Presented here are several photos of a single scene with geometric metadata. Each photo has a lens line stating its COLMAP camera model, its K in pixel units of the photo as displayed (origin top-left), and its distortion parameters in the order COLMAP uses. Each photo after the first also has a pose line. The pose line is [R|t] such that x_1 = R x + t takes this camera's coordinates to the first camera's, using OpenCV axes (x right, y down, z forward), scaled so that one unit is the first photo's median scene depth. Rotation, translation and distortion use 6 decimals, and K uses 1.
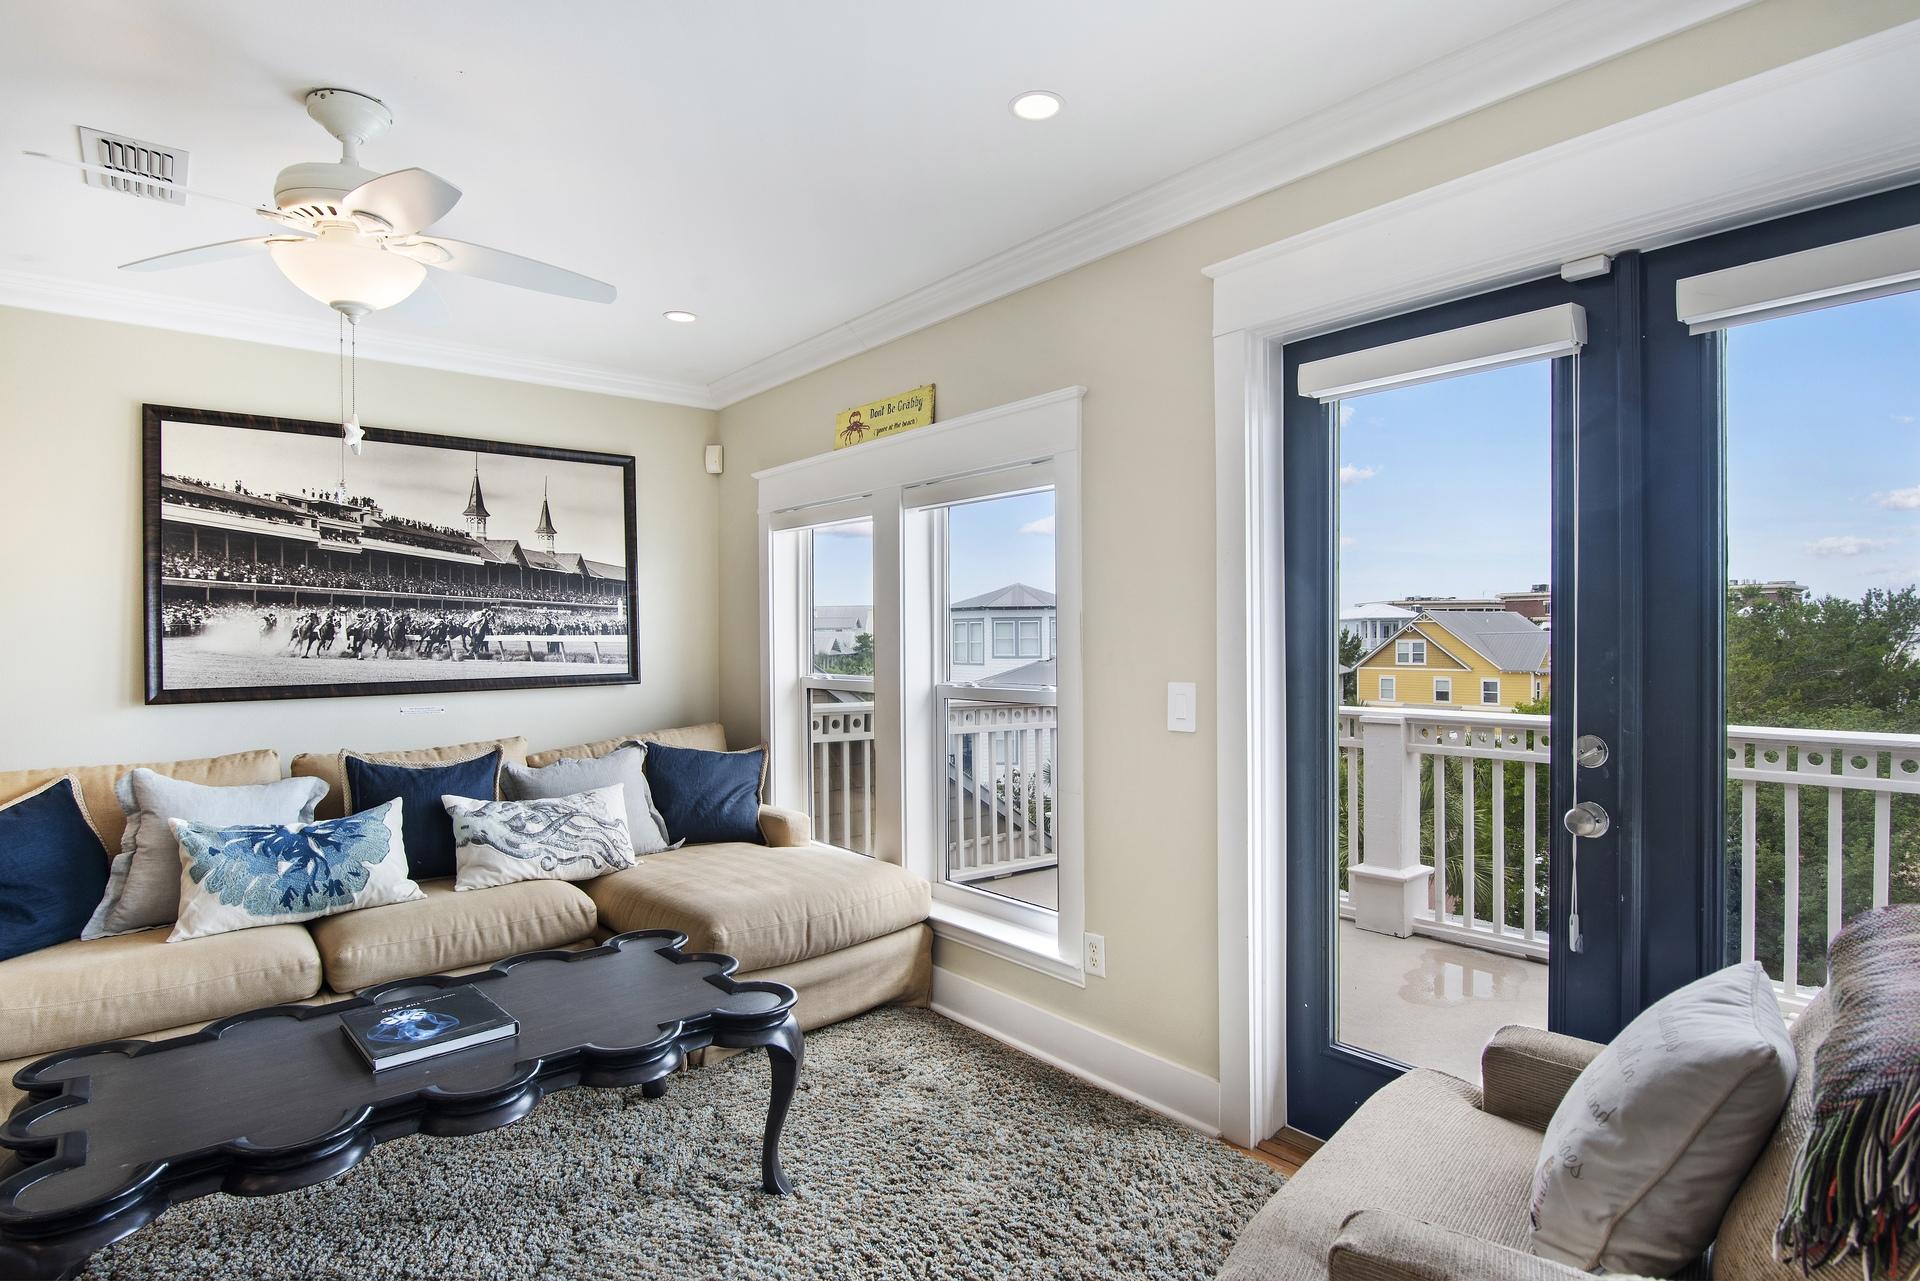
lens RADIAL K [[984.2, 0, 965.4], [0, 984.2, 639.2], [0, 0, 1]] dist [-0.020421, 0.003130]
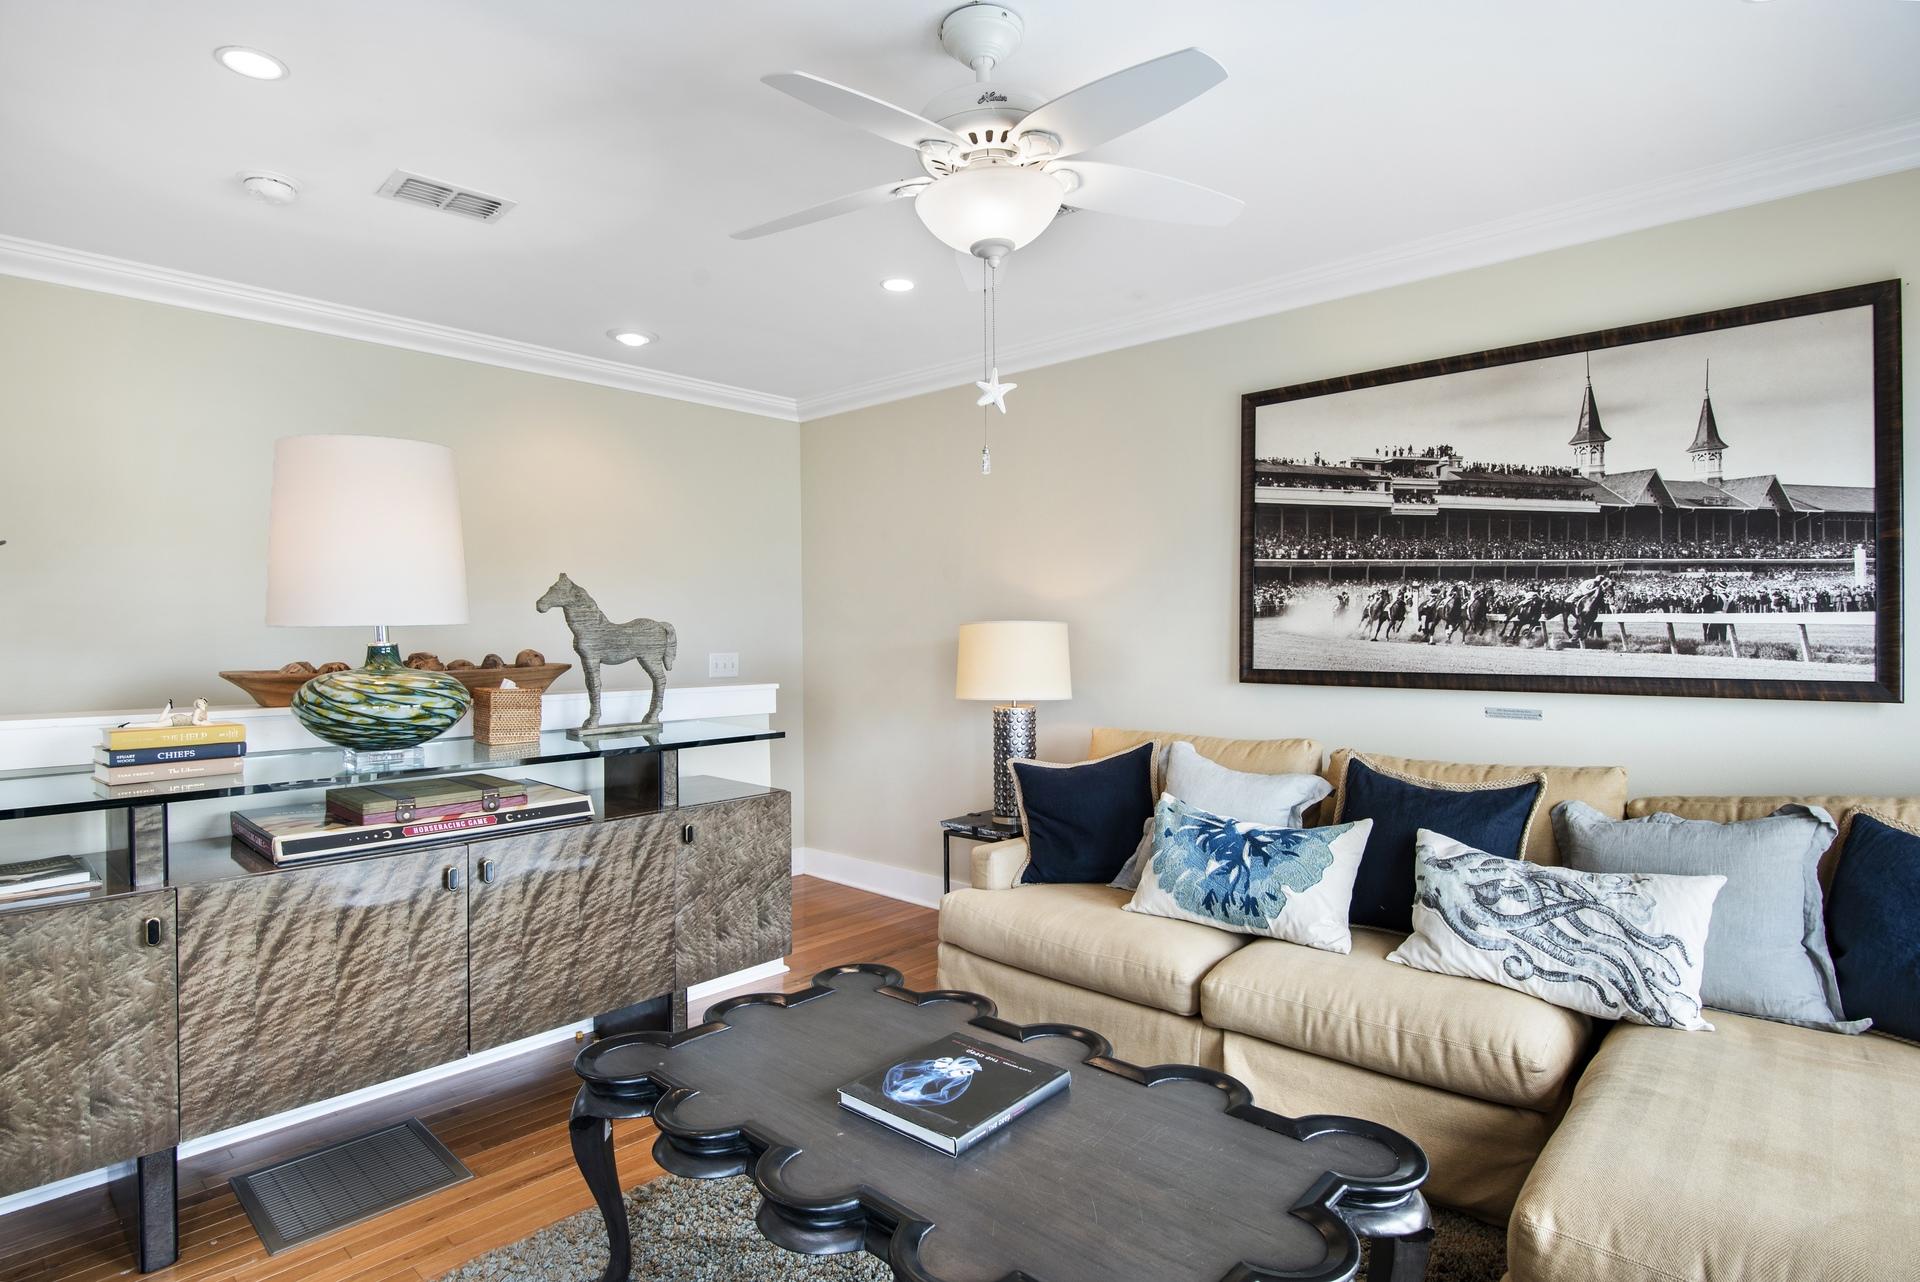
lens RADIAL K [[984.2, 0, 965.1], [0, 984.2, 630.3], [0, 0, 1]] dist [-0.020421, 0.003130]
pose [[0.118333, 0.011757, -0.992904, 0.156474], [0.001977, 0.999925, 0.012075, -0.001750], [0.992972, -0.003392, 0.118301, 0.527361]]
